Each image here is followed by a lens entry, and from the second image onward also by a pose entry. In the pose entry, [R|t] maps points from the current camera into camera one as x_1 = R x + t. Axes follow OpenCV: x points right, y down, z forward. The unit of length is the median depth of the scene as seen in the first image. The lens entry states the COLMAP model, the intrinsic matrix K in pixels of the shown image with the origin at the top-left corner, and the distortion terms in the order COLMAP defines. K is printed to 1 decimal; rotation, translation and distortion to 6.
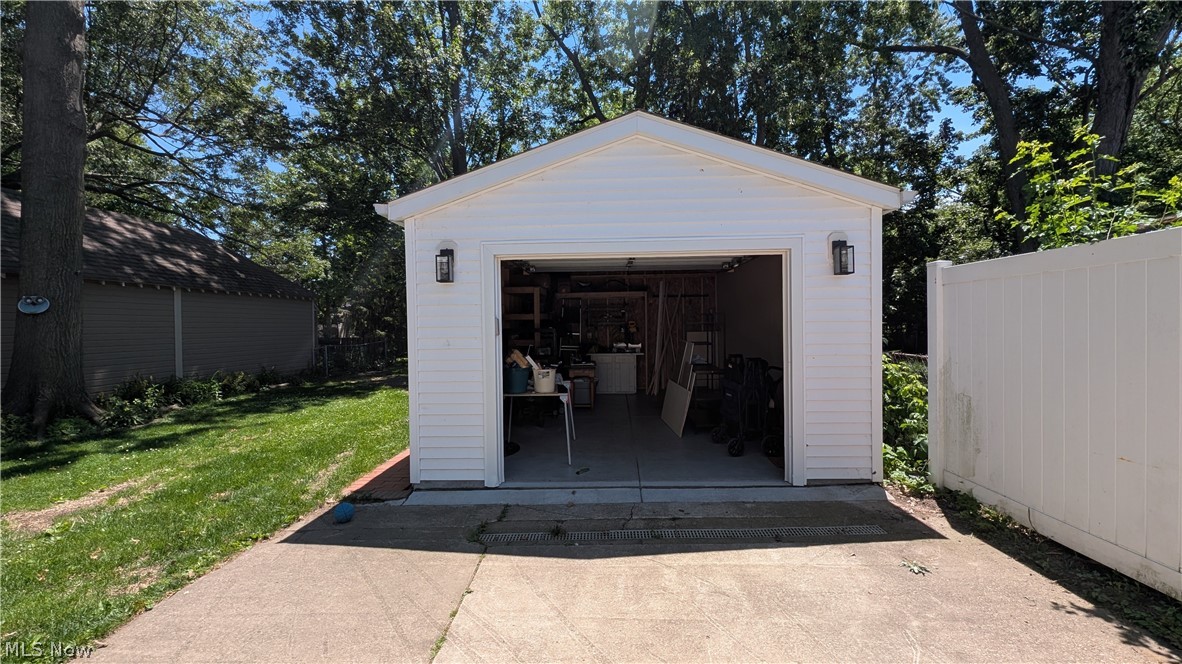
lens RADIAL K [[477.9, 0, 587.8], [0, 477.9, 332.0], [0, 0, 1]] dist [-0.000650, 0.000016]
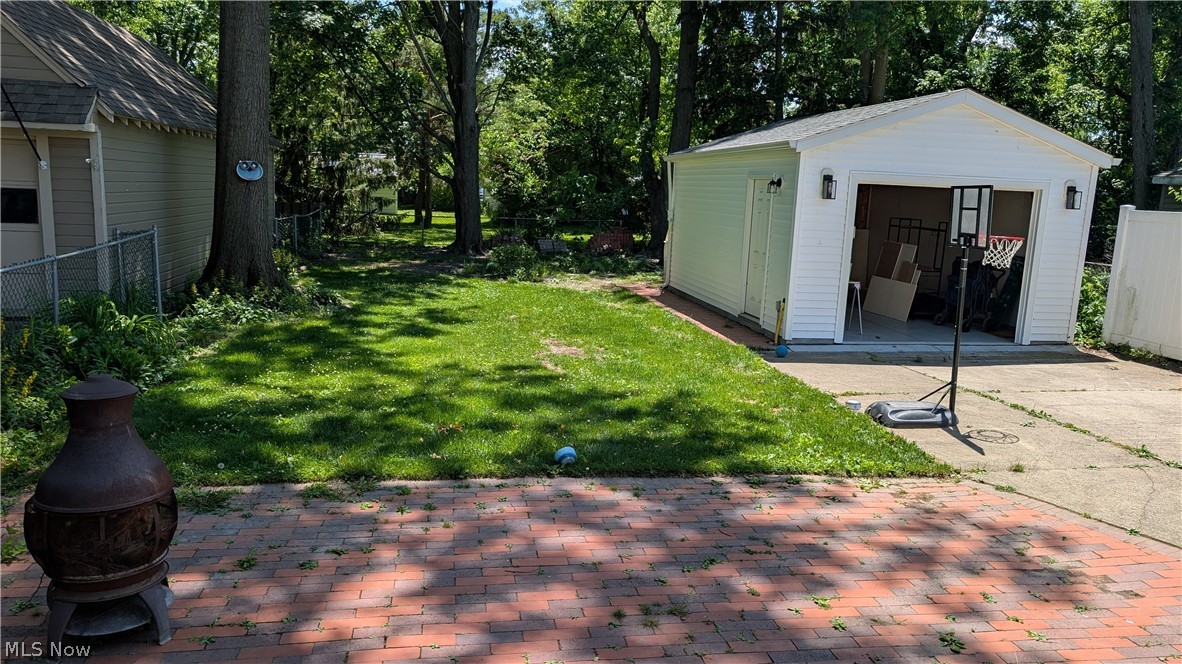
lens RADIAL K [[845.7, 0, 594.7], [0, 845.7, 331.9], [0, 0, 1]] dist [0.006659, 0.002582]
pose [[0.975436, 0.021000, 0.219278, -1.539049], [-0.054443, 0.987547, 0.147605, -0.048326], [-0.213448, -0.155917, 0.964432, -1.356490]]
